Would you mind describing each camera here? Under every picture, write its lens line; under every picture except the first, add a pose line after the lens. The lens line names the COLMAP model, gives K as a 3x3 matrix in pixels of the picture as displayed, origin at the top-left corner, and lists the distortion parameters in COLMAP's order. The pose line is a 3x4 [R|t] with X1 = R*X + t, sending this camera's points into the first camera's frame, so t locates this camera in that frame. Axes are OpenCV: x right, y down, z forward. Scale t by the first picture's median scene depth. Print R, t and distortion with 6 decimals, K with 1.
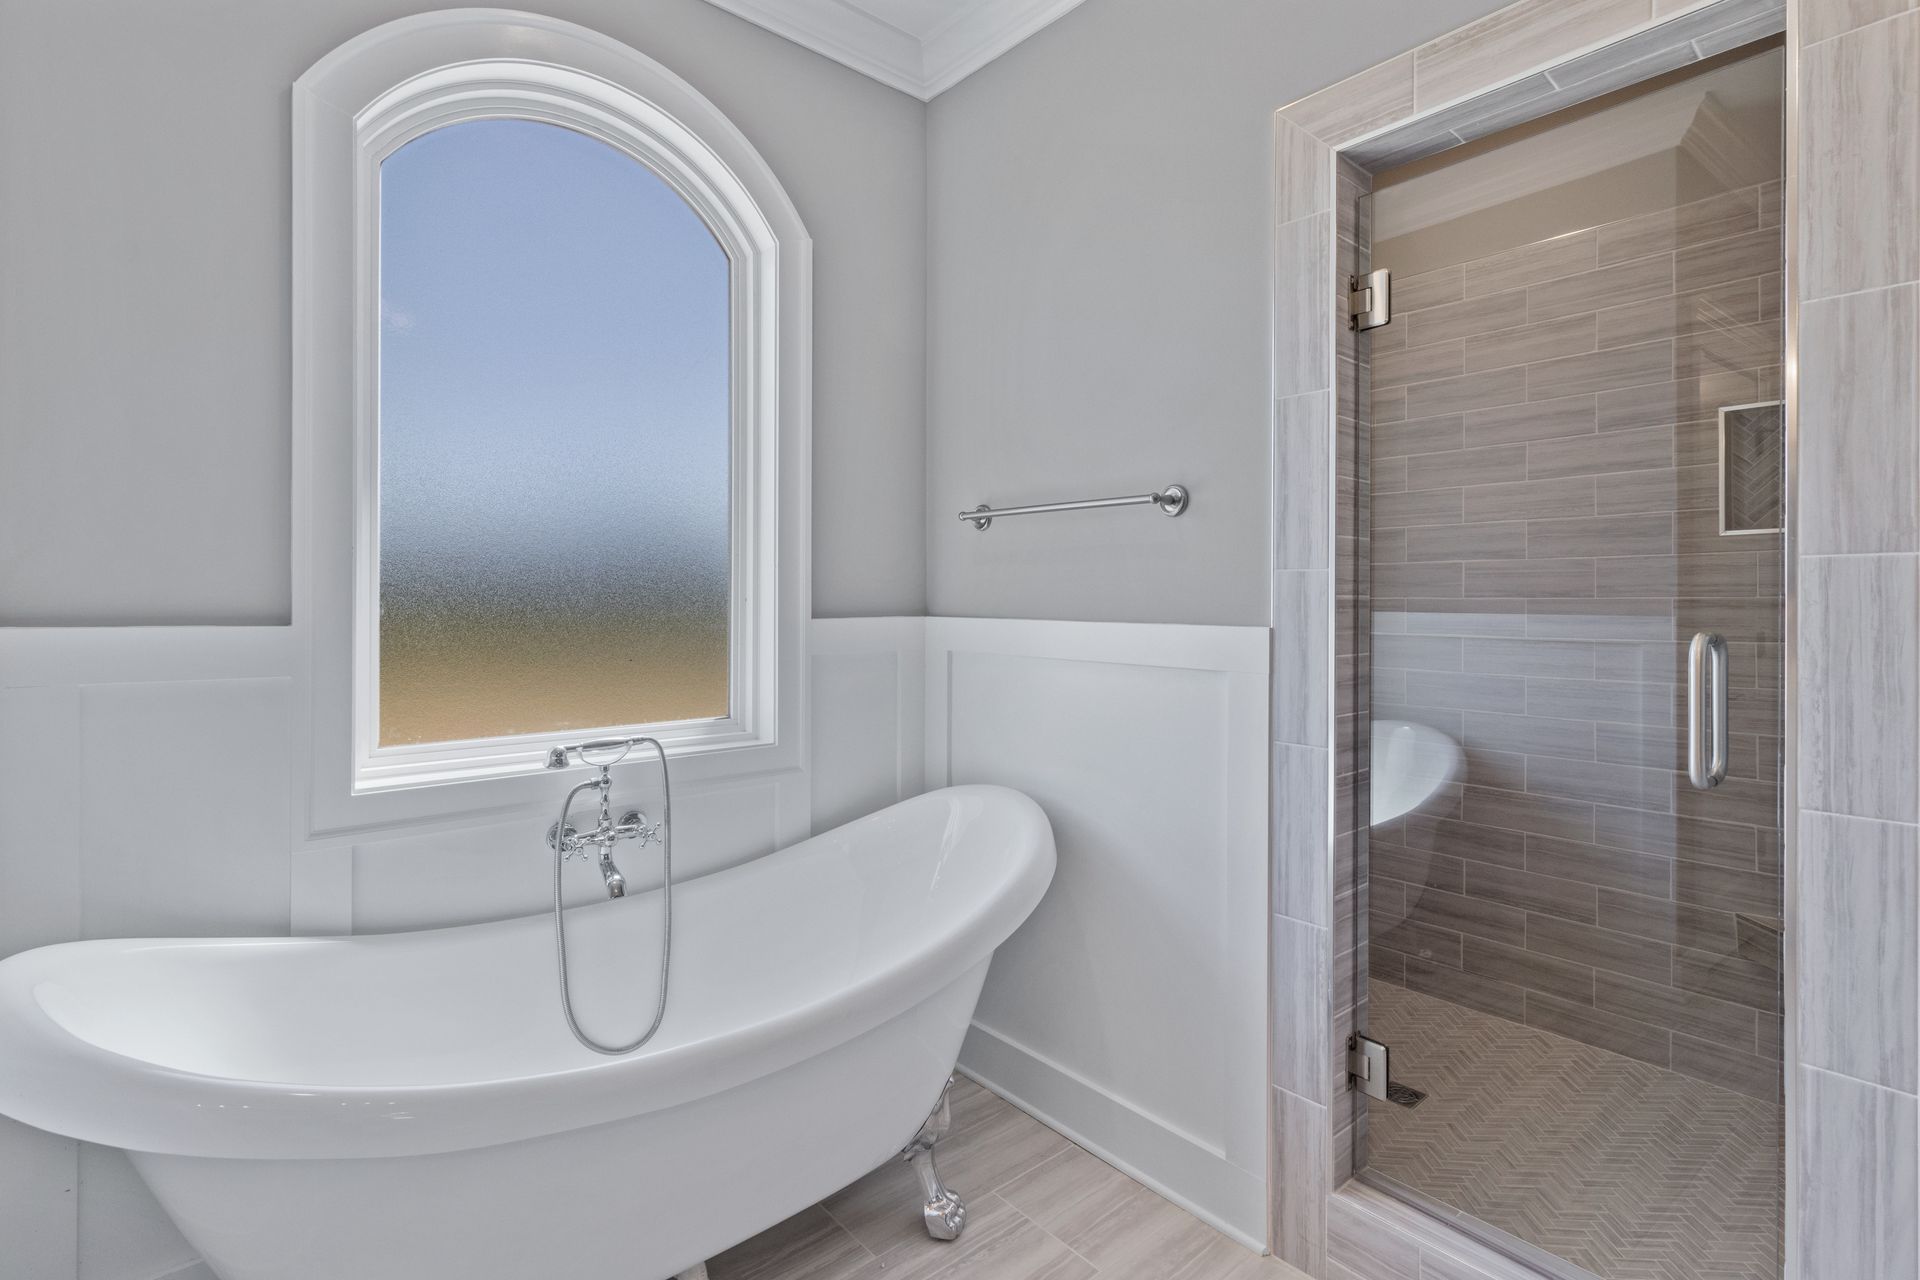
lens RADIAL K [[890.8, 0, 955.6], [0, 890.8, 605.7], [0, 0, 1]] dist [0.013975, 0.000191]
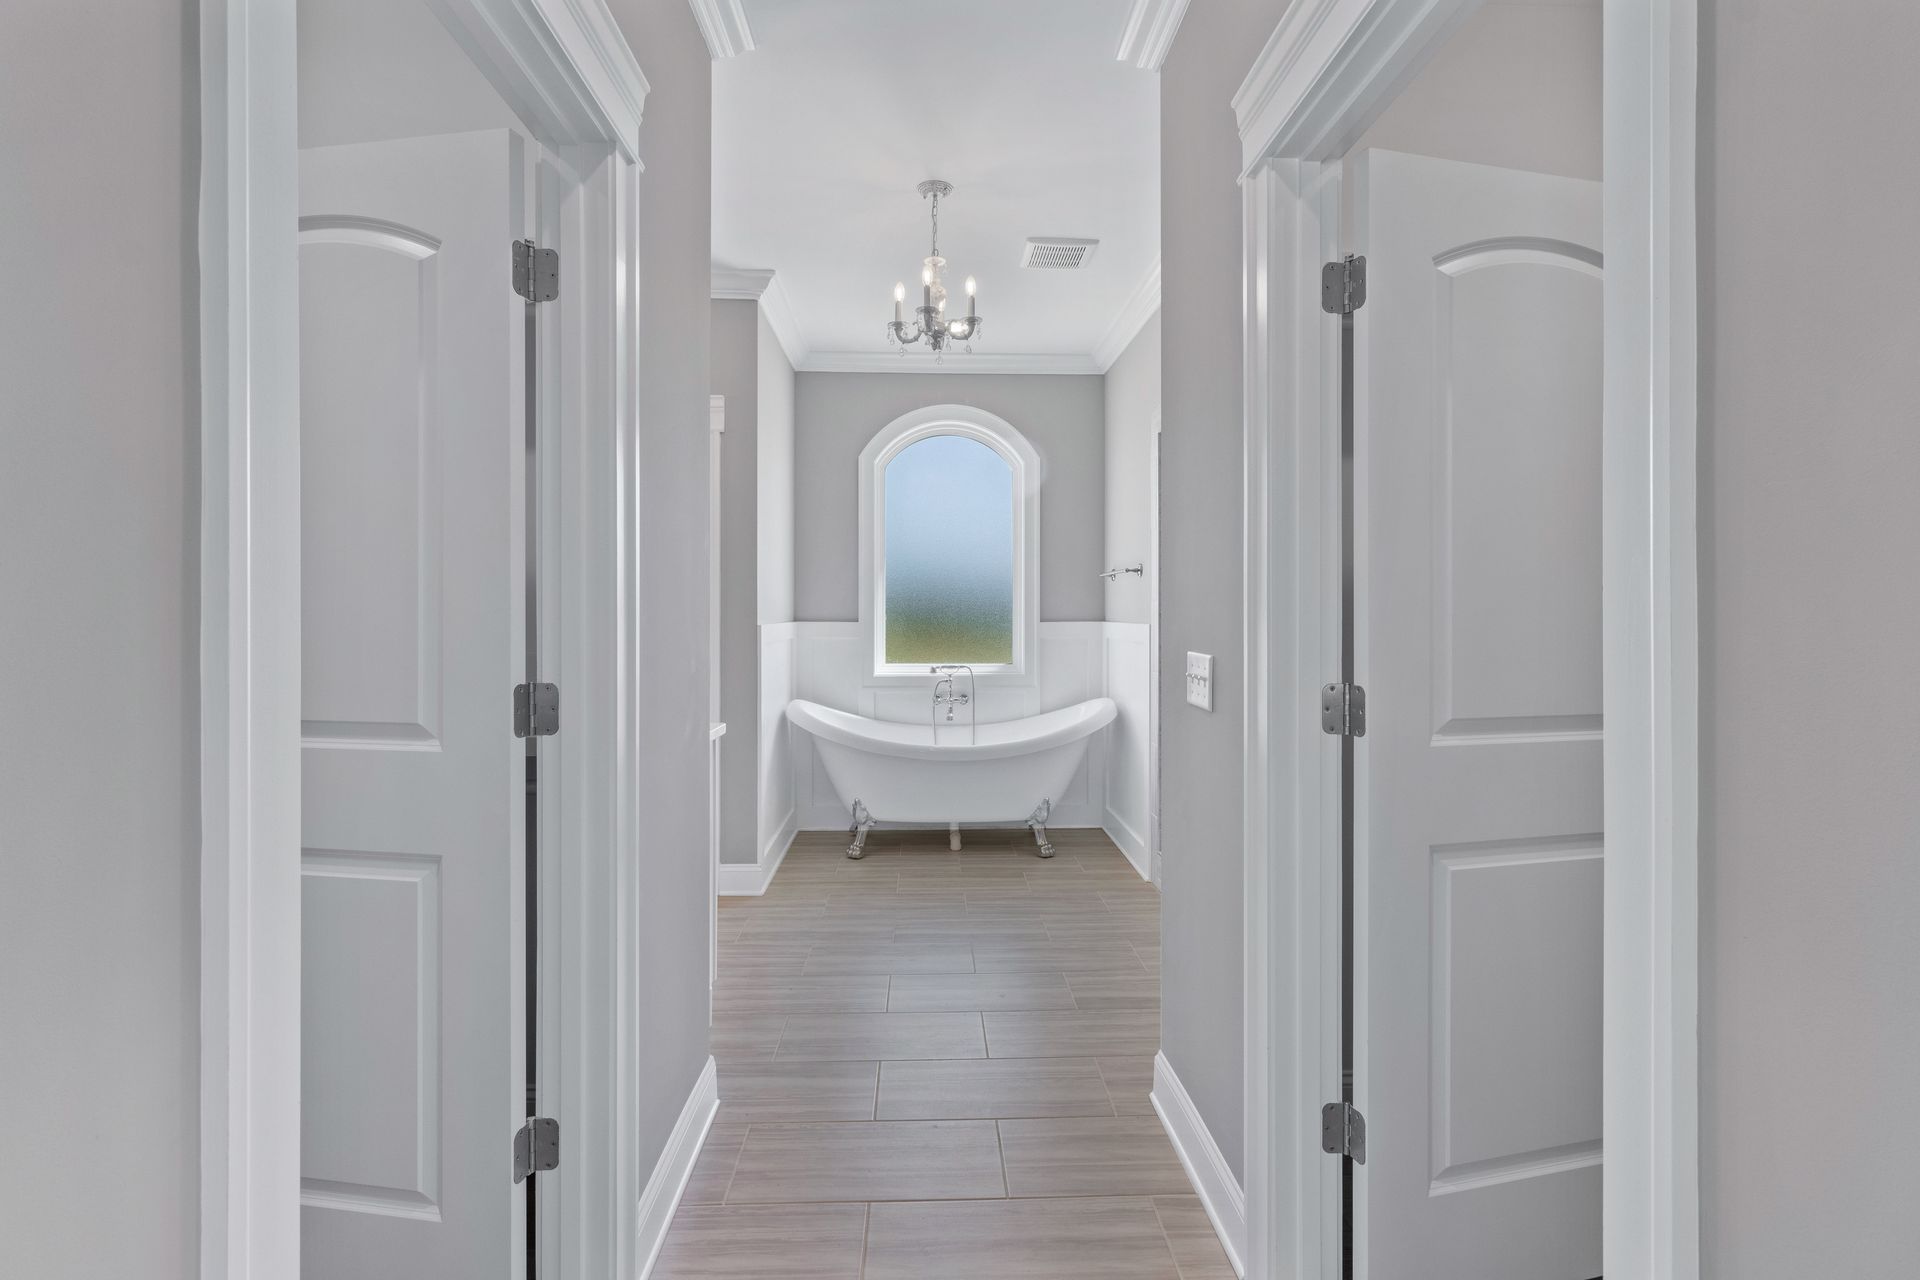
lens RADIAL K [[890.8, 0, 962.2], [0, 890.8, 623.7], [0, 0, 1]] dist [0.013975, 0.000191]
pose [[0.776573, 0.003404, -0.630018, 1.356737], [0.000001, 0.999985, 0.005405, 0.008253], [0.630027, -0.004198, 0.776562, -1.092628]]
